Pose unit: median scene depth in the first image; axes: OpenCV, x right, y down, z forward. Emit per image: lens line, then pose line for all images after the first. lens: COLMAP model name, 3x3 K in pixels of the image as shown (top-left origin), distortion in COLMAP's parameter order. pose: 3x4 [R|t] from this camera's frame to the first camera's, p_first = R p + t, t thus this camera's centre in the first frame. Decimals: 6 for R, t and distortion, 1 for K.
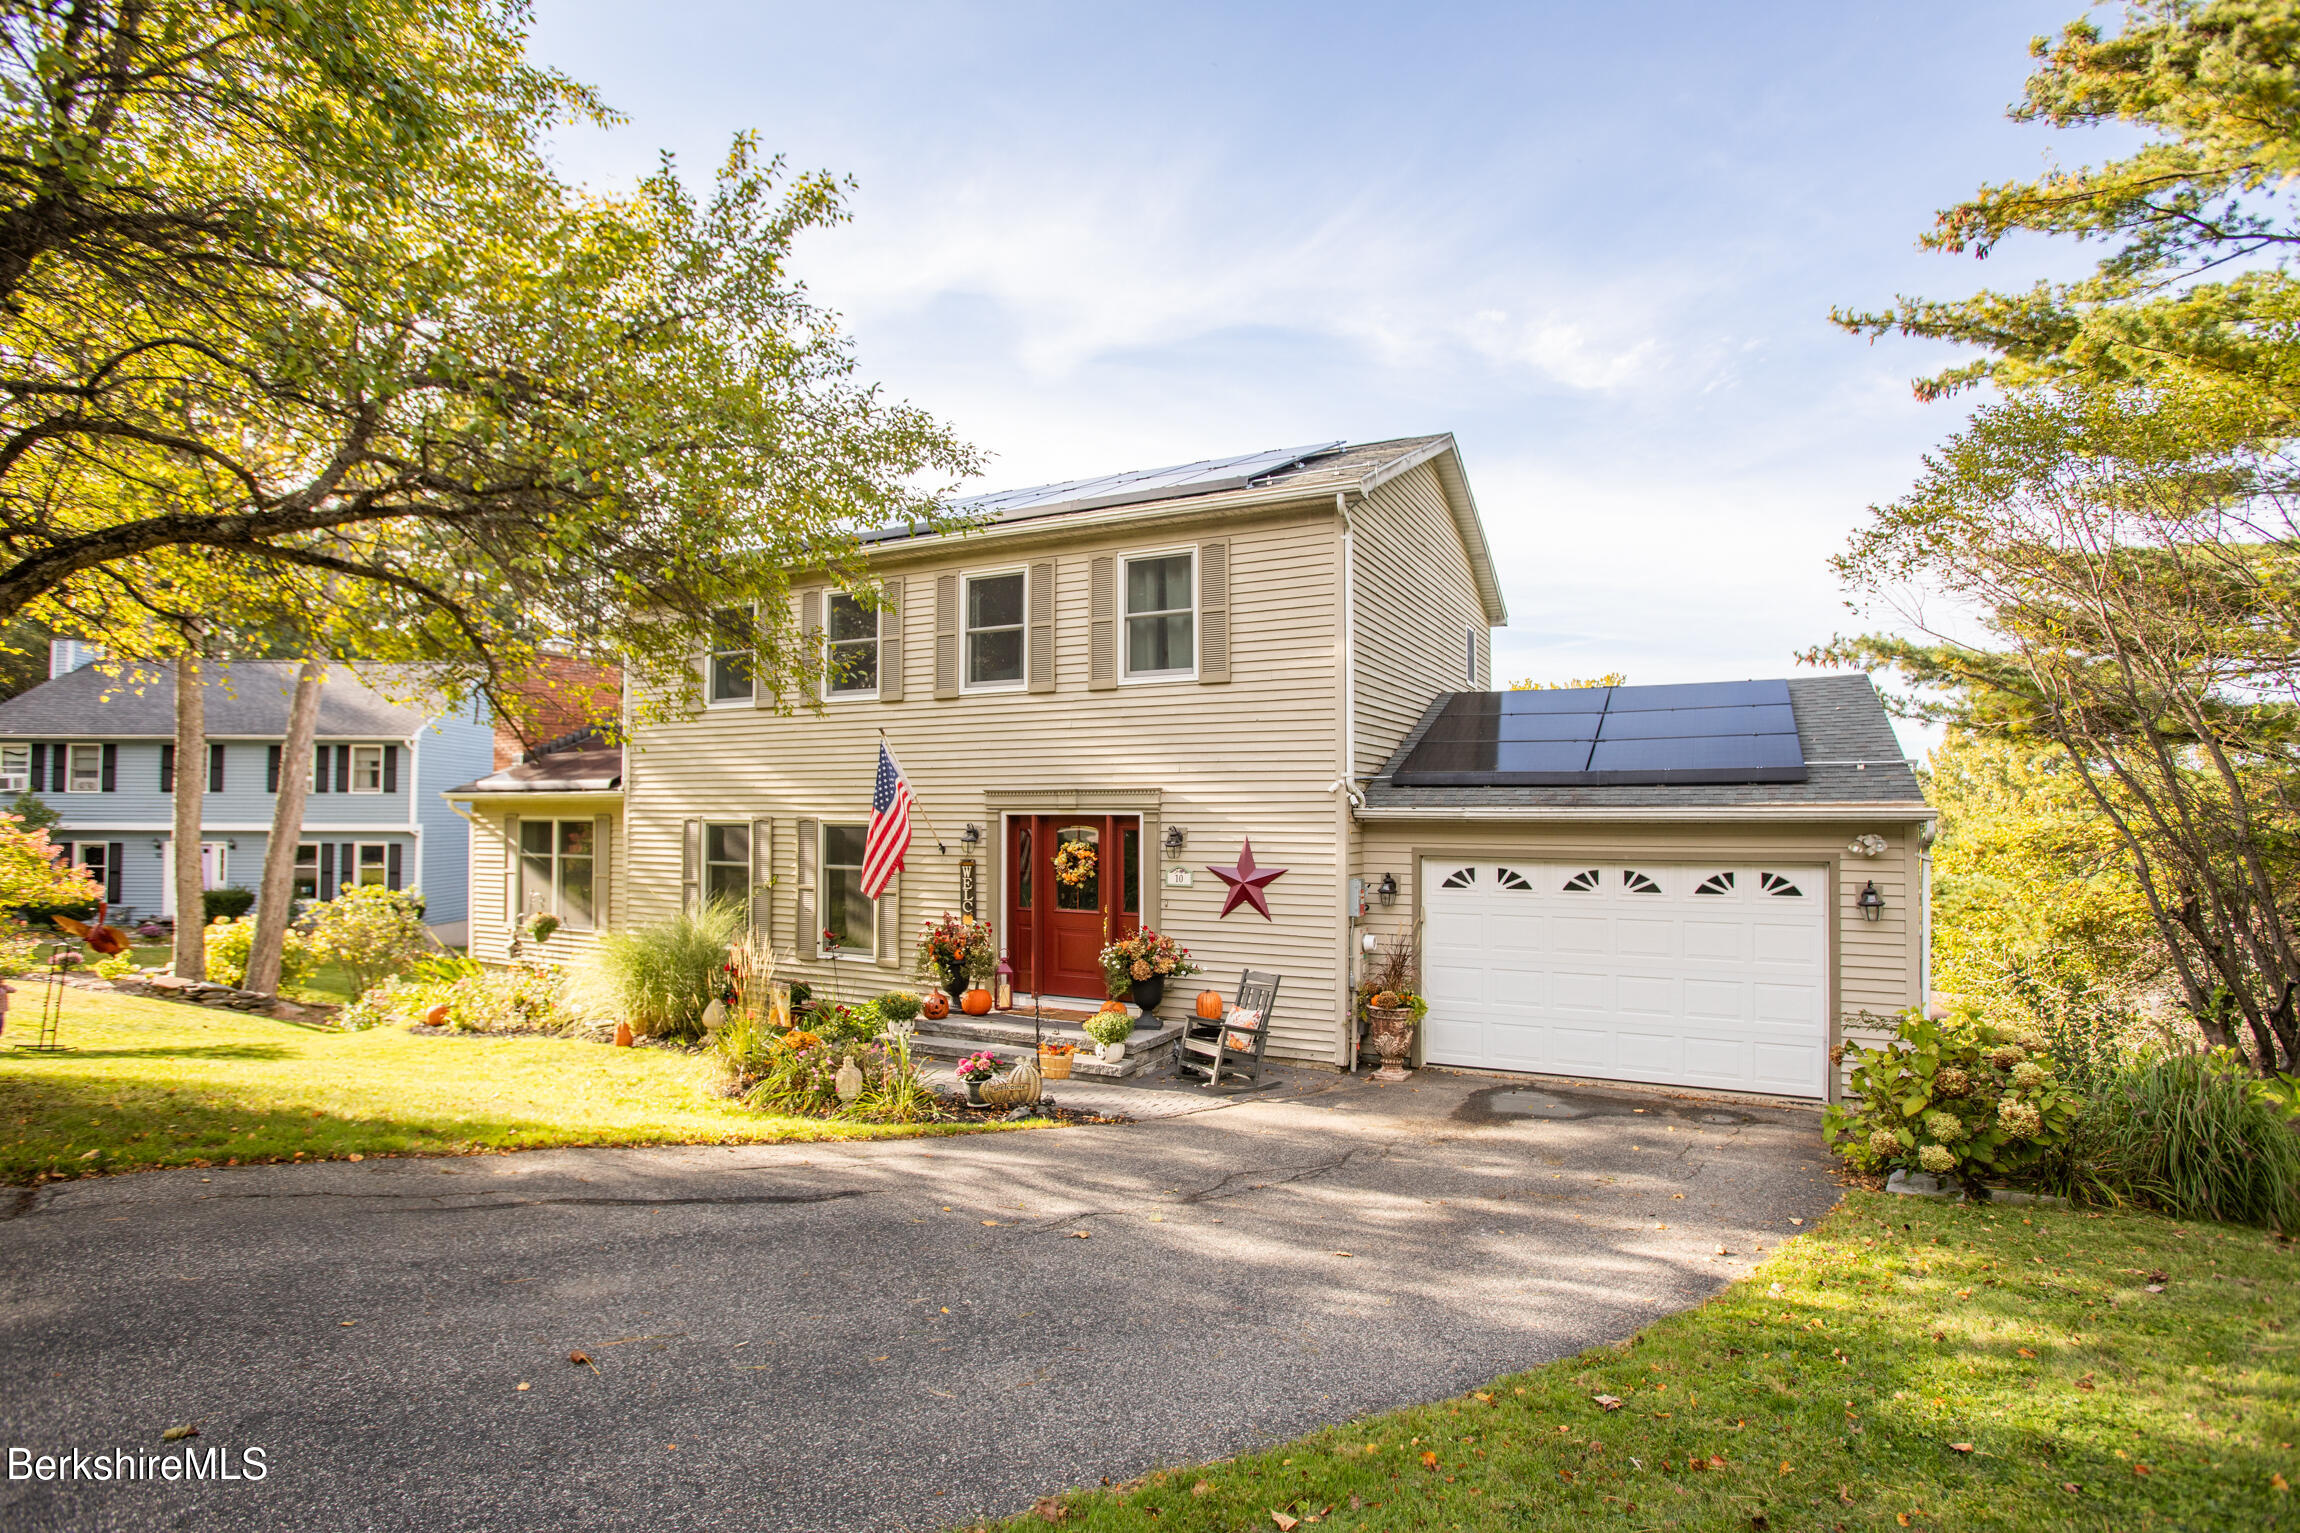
lens RADIAL K [[1140.8, 0, 1148.1], [0, 1140.8, 762.4], [0, 0, 1]] dist [-0.067088, 0.035983]
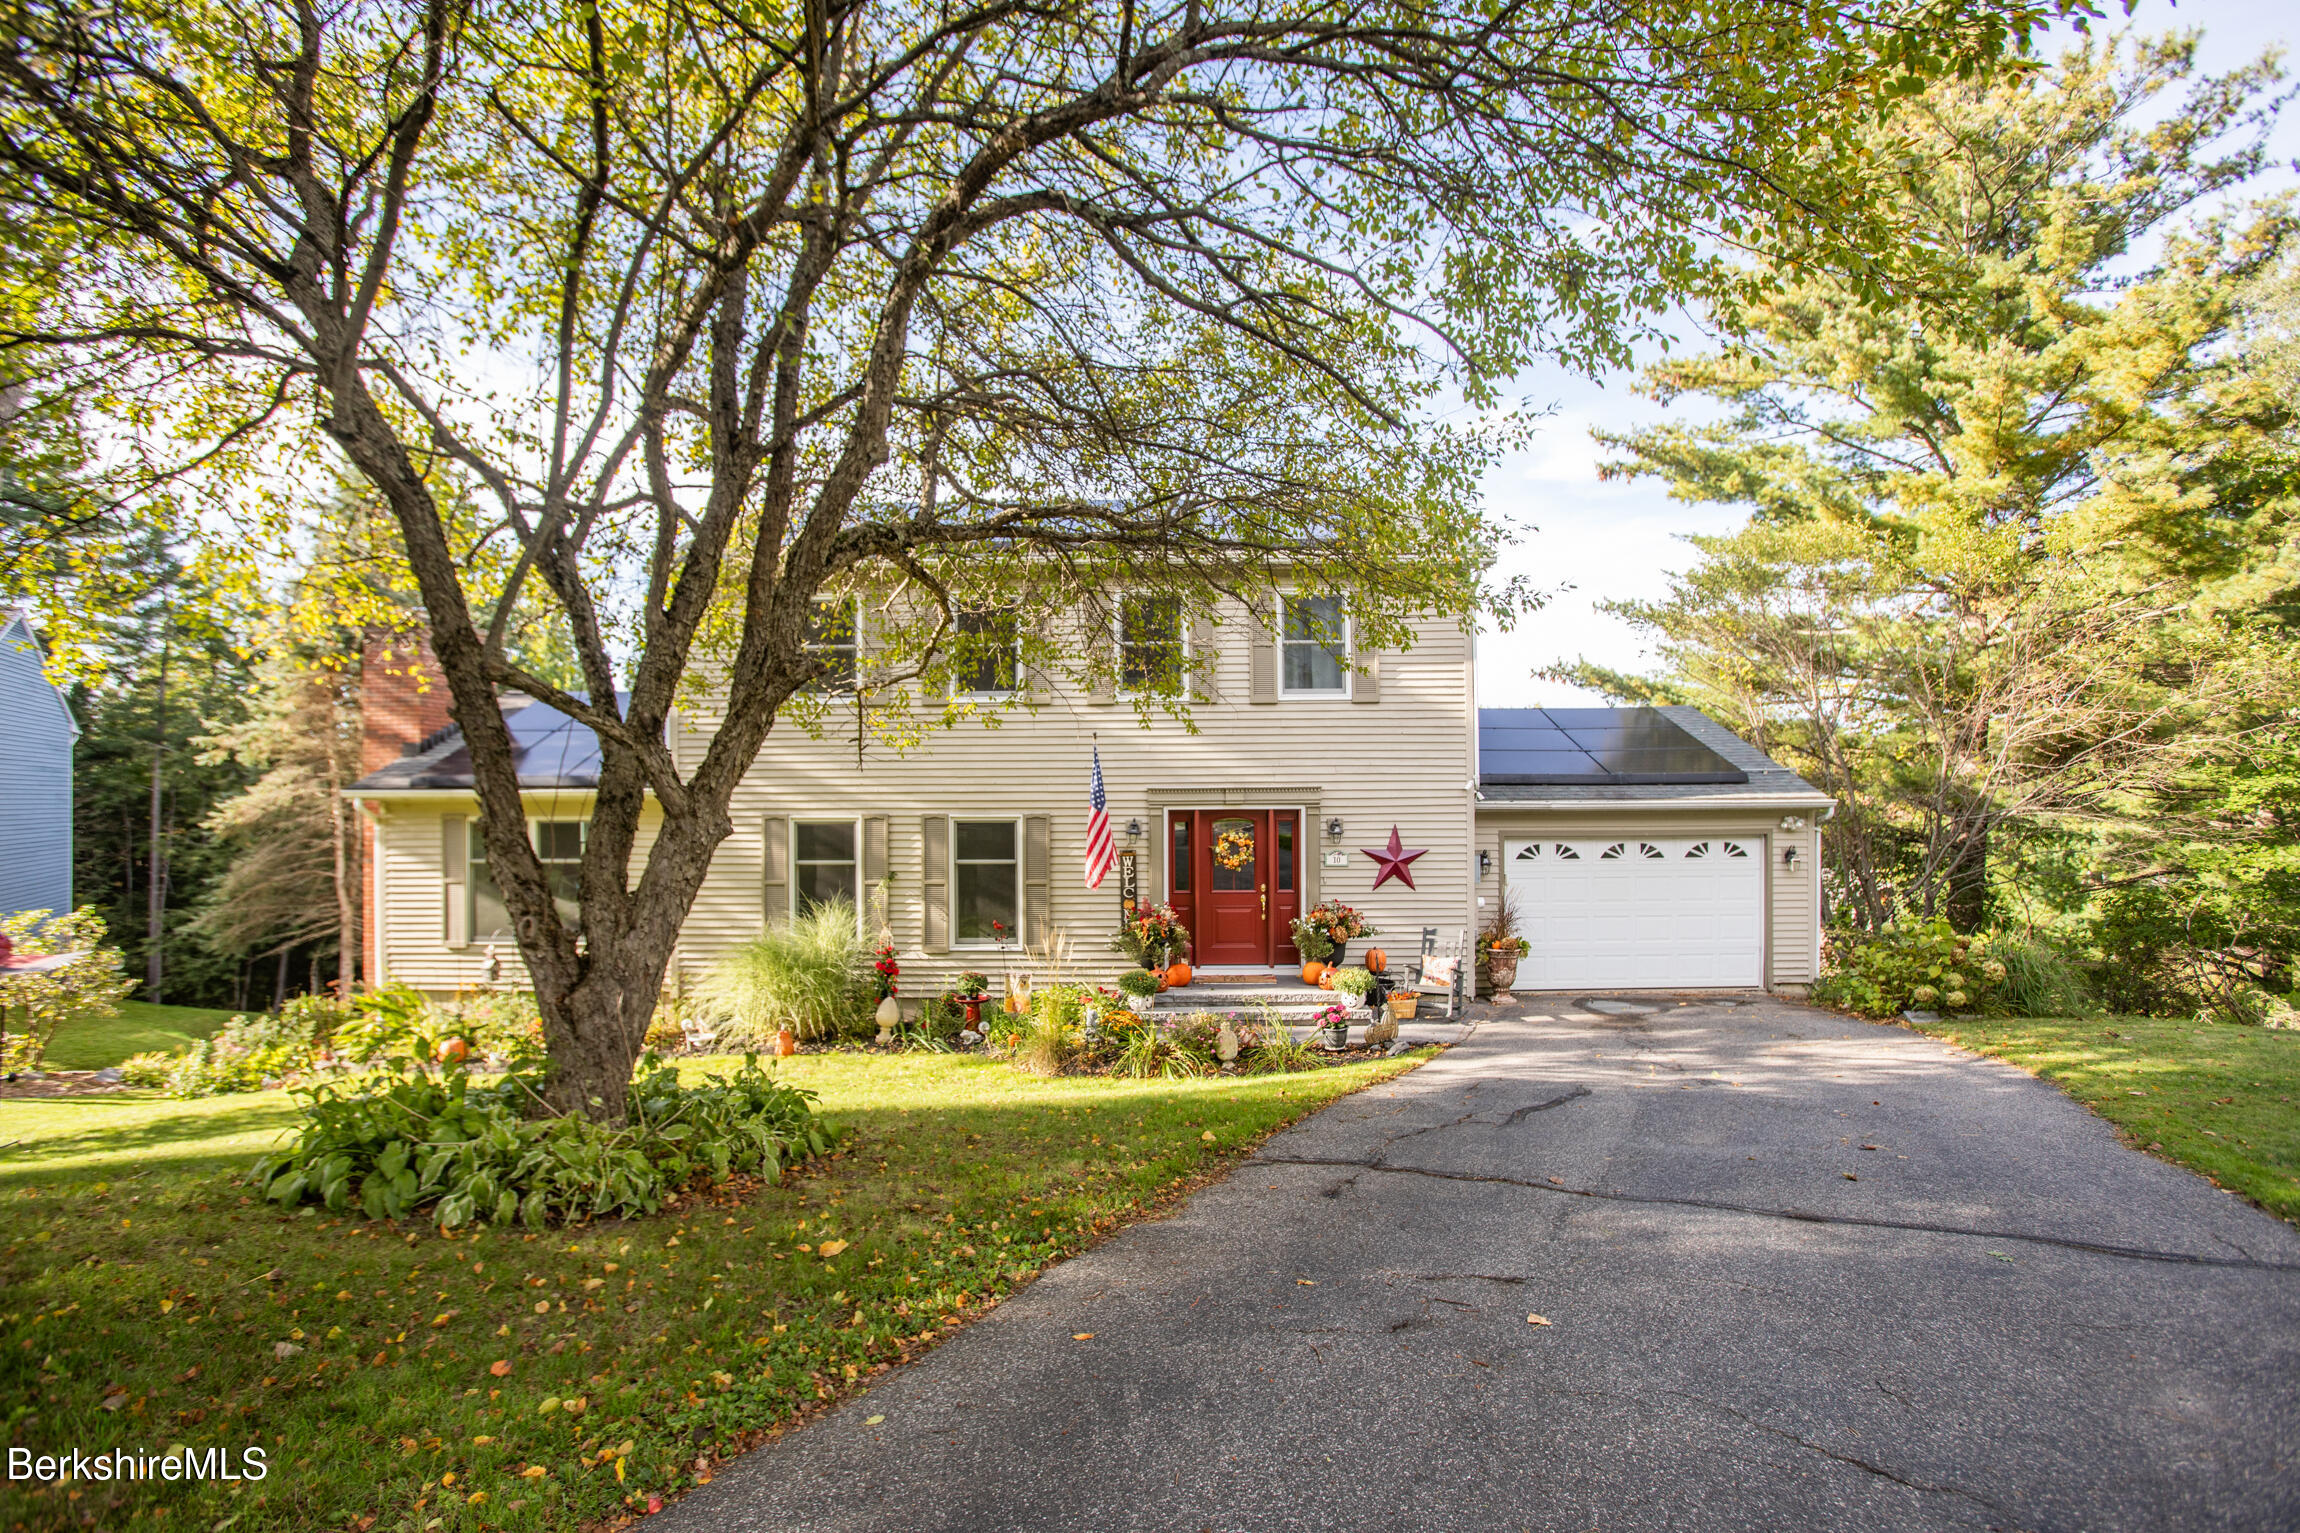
lens RADIAL K [[1140.8, 0, 1148.1], [0, 1140.8, 762.4], [0, 0, 1]] dist [-0.067088, 0.035983]
pose [[0.897454, 0.002844, 0.441098, -0.678271], [-0.011497, 0.999790, 0.016946, -0.021973], [-0.440958, -0.020279, 0.897299, -0.016651]]
